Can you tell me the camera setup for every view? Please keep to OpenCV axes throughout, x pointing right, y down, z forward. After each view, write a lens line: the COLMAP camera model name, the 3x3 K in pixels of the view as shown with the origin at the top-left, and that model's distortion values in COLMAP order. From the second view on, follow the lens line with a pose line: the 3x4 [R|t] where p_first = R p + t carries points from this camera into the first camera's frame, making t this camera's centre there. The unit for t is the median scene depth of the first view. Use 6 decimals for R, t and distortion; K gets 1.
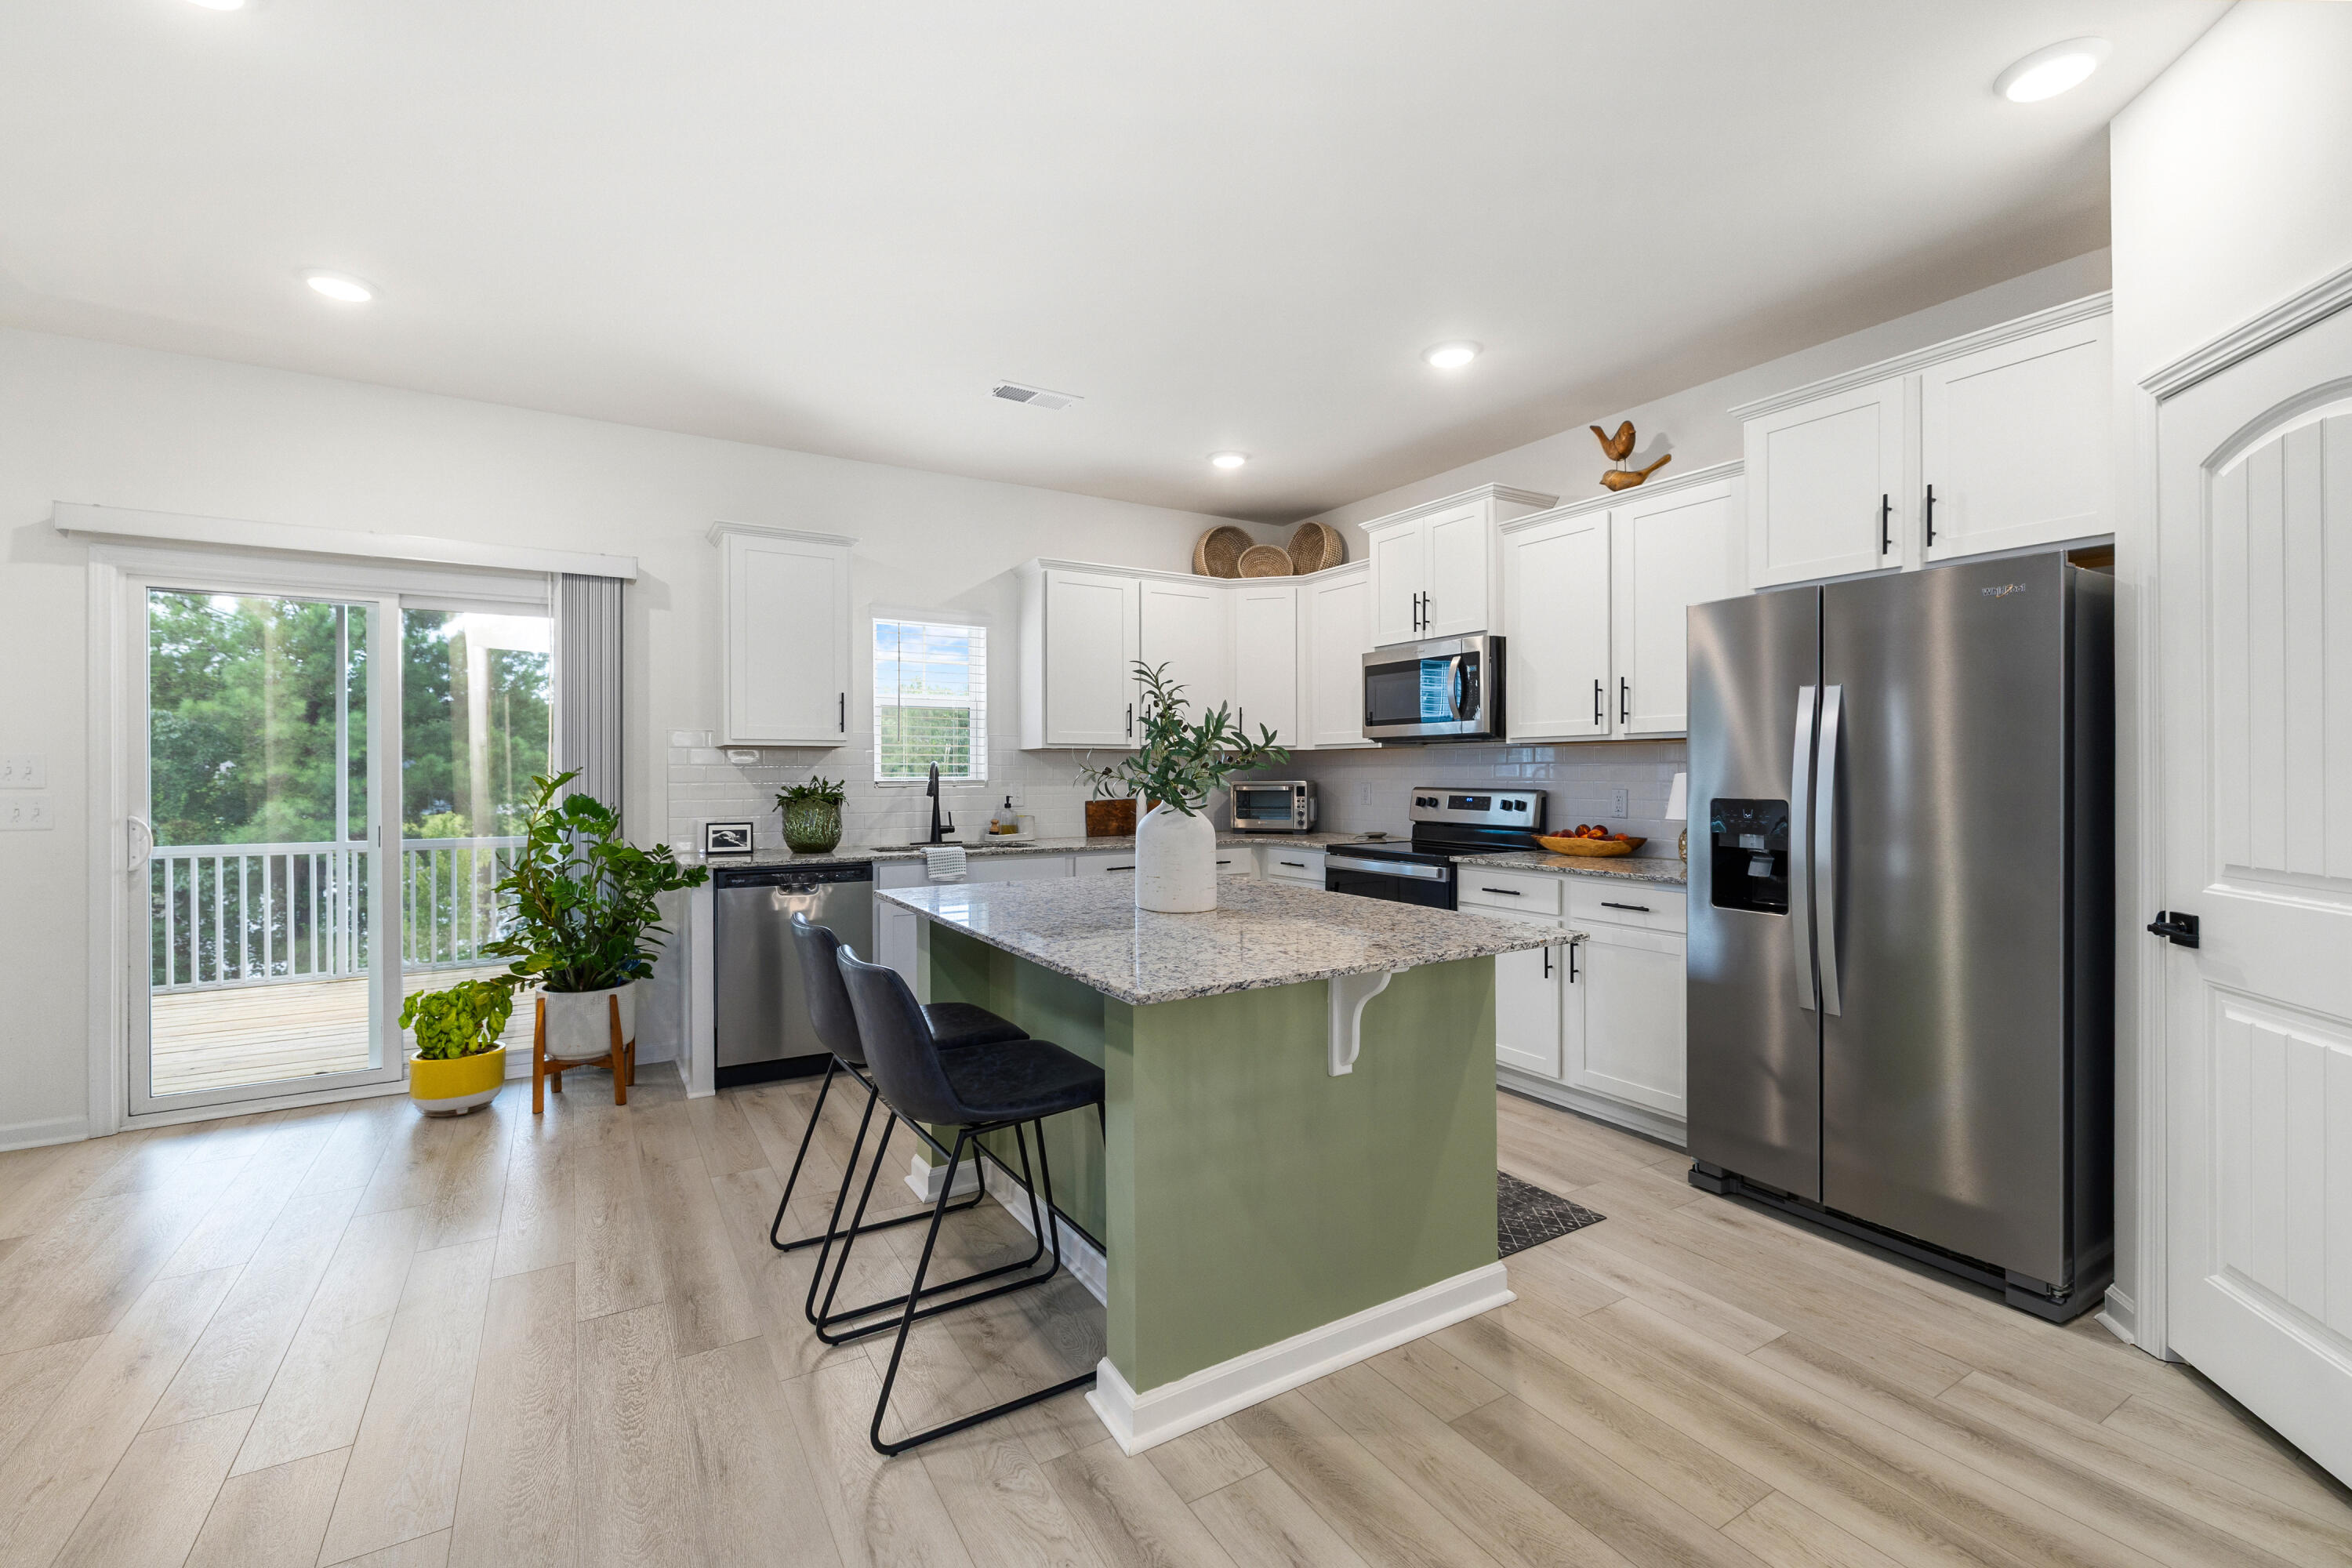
lens RADIAL K [[1011.7, 0, 1170.4], [0, 1011.7, 769.3], [0, 0, 1]] dist [0.001074, -0.000120]
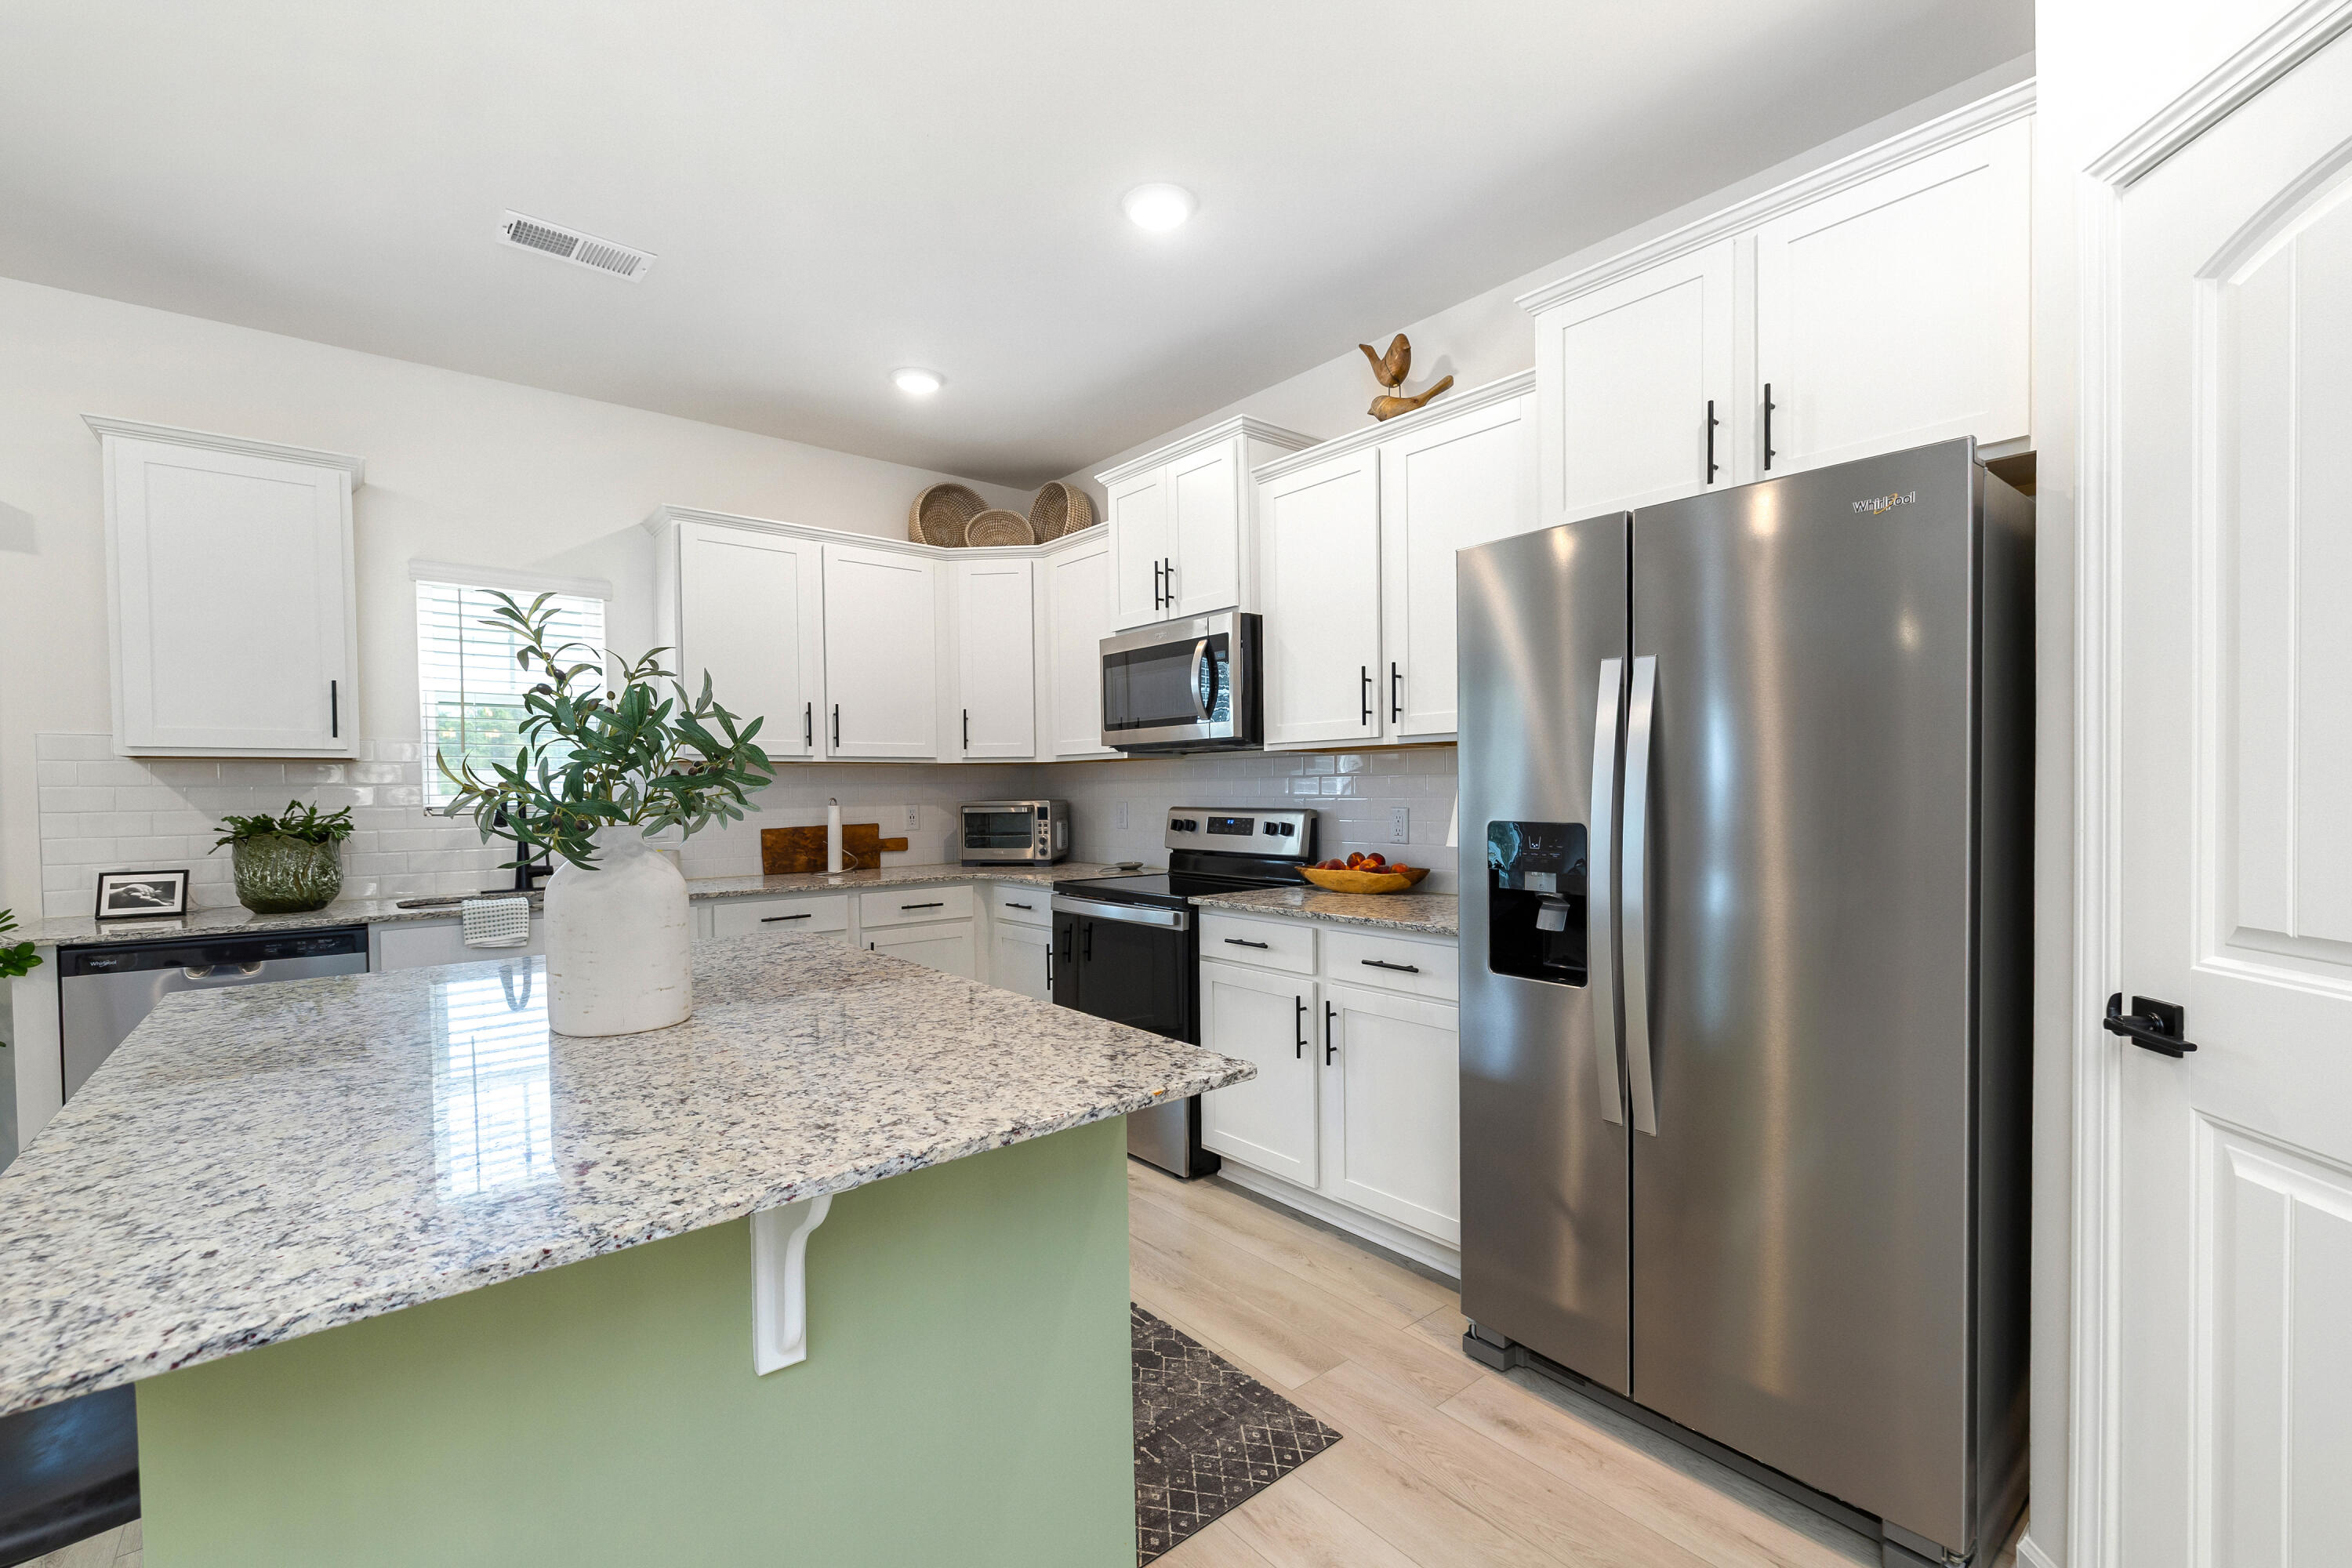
lens RADIAL K [[1011.7, 0, 1183.1], [0, 1011.7, 800.2], [0, 0, 1]] dist [0.001074, -0.000120]
pose [[0.988450, -0.009725, 0.151237, 0.172986], [0.007856, 0.999885, 0.012950, 0.002291], [-0.151346, -0.011612, 0.988413, 0.264967]]
